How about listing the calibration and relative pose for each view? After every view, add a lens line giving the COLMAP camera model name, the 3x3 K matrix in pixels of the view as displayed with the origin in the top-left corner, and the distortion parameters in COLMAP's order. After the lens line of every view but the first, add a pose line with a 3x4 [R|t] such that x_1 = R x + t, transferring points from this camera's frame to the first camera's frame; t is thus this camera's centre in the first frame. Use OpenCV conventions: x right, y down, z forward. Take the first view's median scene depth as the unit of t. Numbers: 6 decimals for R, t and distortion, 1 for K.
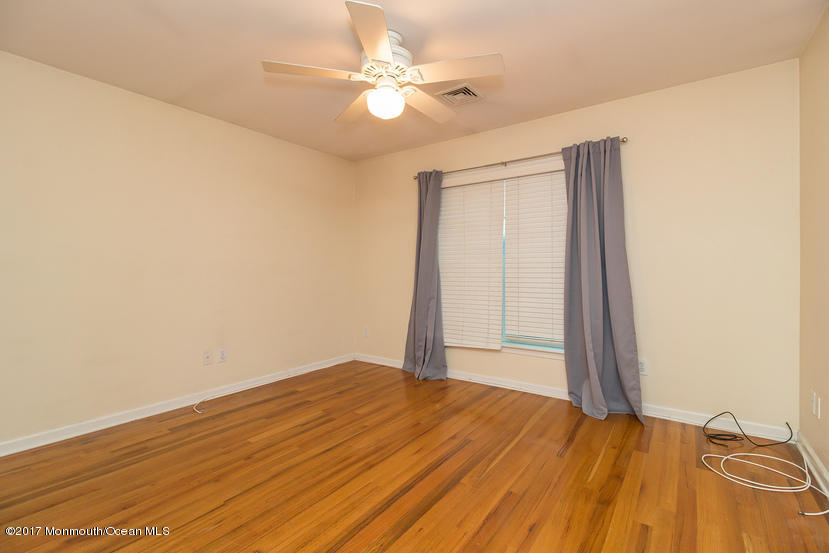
lens RADIAL K [[383.1, 0, 413.4], [0, 383.1, 273.4], [0, 0, 1]] dist [0.001995, -0.000229]
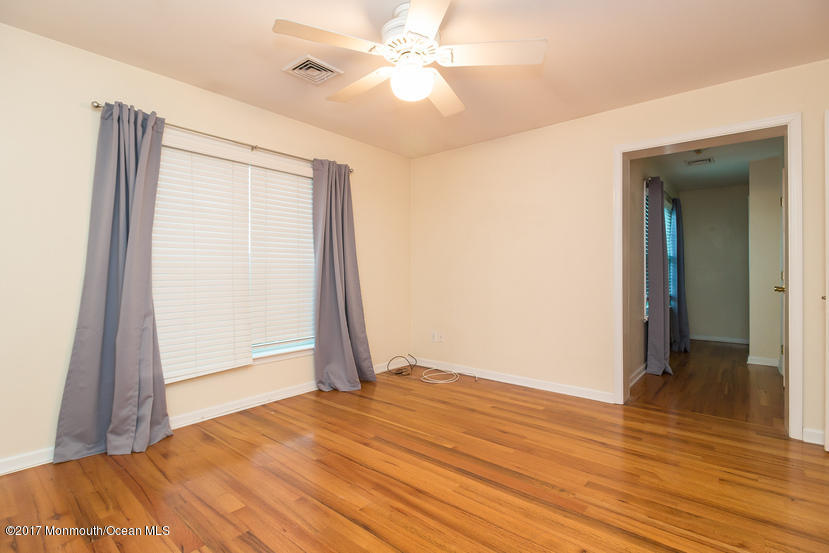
lens RADIAL K [[383.1, 0, 413.4], [0, 383.1, 273.4], [0, 0, 1]] dist [0.001995, -0.000229]
pose [[0.087637, 0.005614, 0.996137, -0.700293], [0.015863, 0.999849, -0.007031, 0.012425], [-0.996026, 0.016418, 0.087535, 0.666193]]
